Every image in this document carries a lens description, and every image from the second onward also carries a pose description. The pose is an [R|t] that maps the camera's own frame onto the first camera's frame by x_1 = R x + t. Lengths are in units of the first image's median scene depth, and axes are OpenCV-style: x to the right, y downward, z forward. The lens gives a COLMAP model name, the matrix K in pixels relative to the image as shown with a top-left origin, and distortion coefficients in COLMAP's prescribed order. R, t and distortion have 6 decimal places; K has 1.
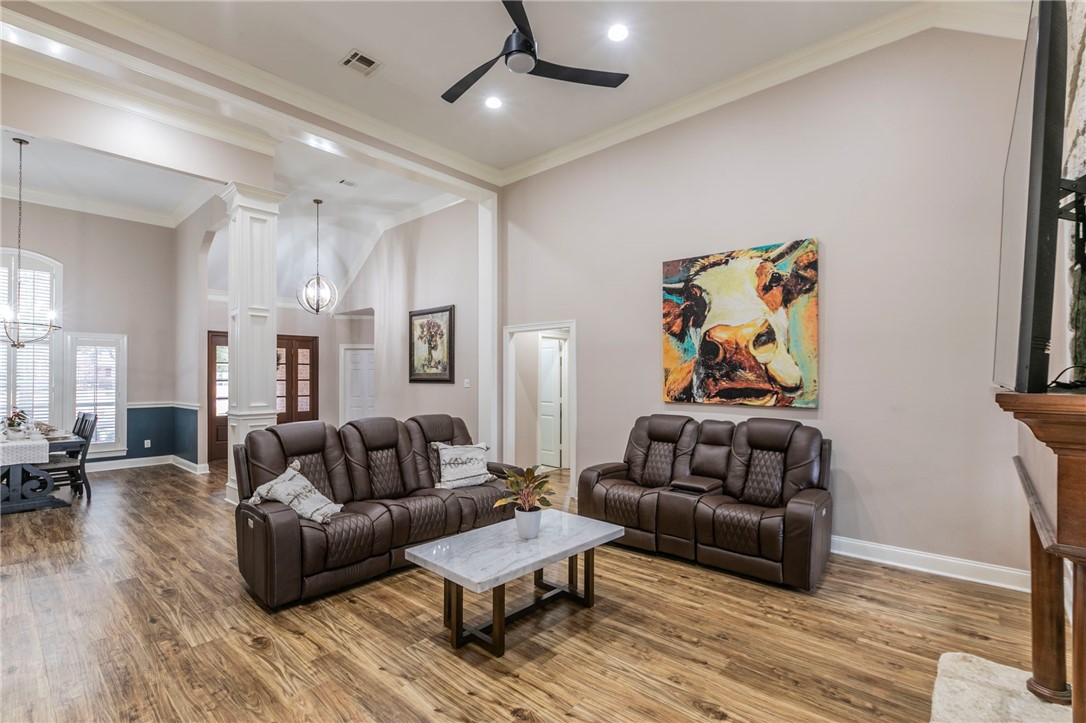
lens RADIAL K [[499.5, 0, 541.2], [0, 499.5, 366.0], [0, 0, 1]] dist [0.016833, 0.000185]
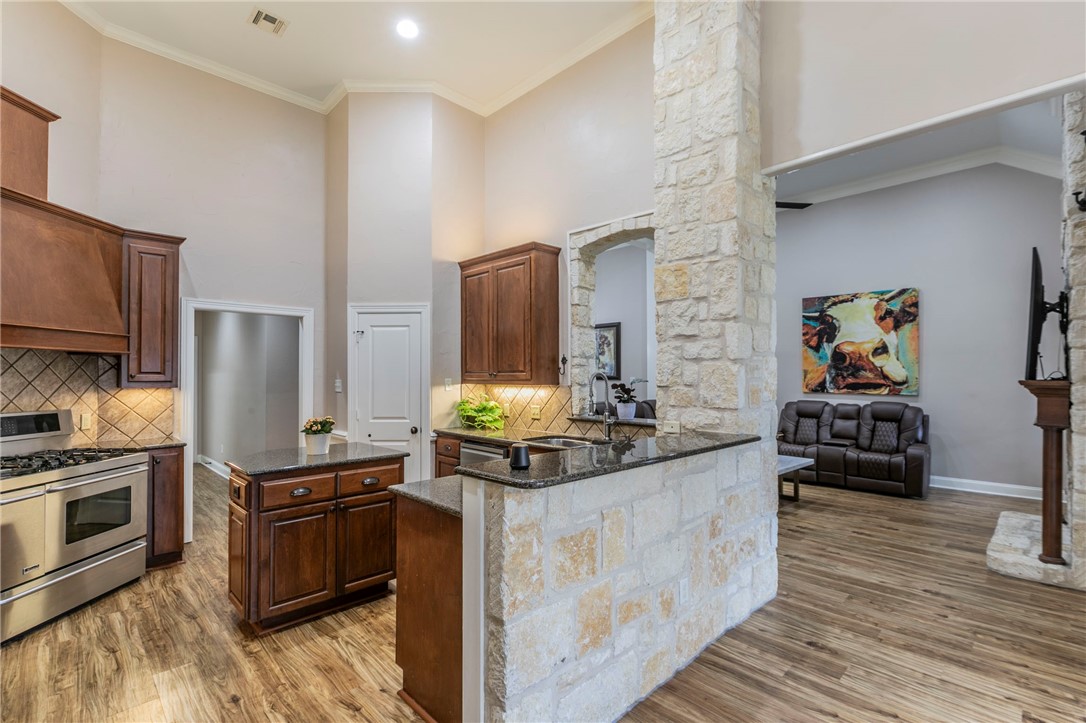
lens RADIAL K [[499.5, 0, 544.3], [0, 499.5, 365.7], [0, 0, 1]] dist [0.016833, 0.000185]
pose [[0.998190, -0.001814, -0.060110, -0.482985], [0.002081, 0.999988, 0.004374, -0.017091], [0.060101, -0.004491, 0.998182, -0.596845]]
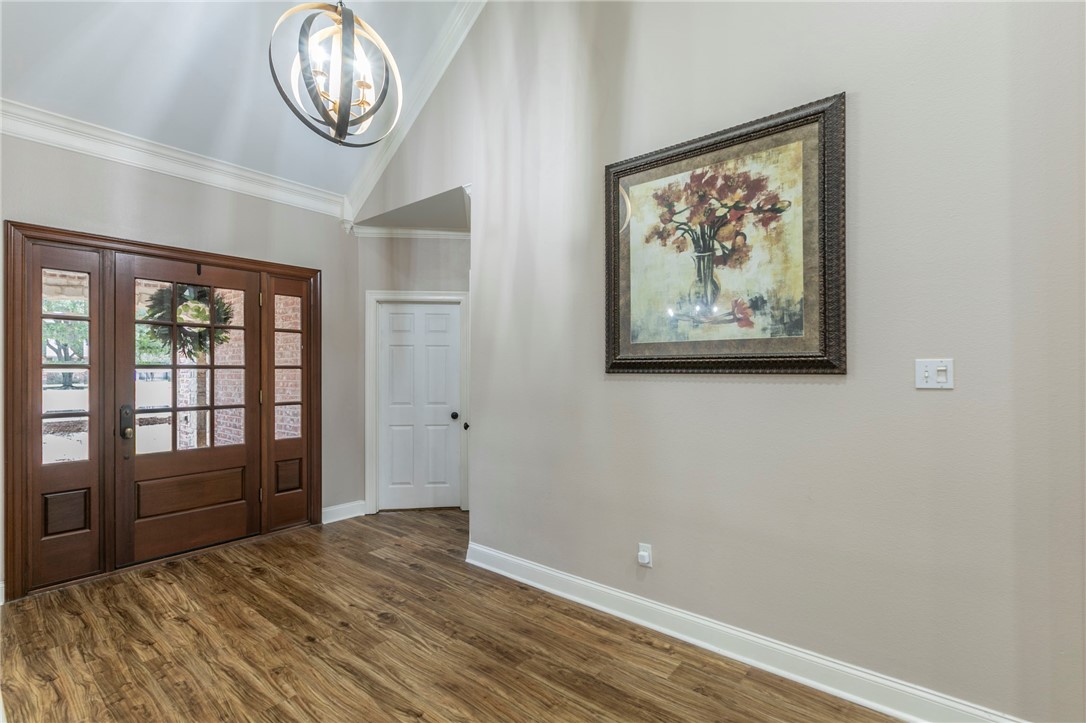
lens RADIAL K [[499.5, 0, 543.7], [0, 499.5, 366.9], [0, 0, 1]] dist [0.016833, 0.000185]
pose [[0.998627, 0.001391, 0.052365, -0.579763], [-0.002154, 0.999892, 0.014520, 0.044696], [-0.052340, -0.014613, 0.998522, 1.168840]]
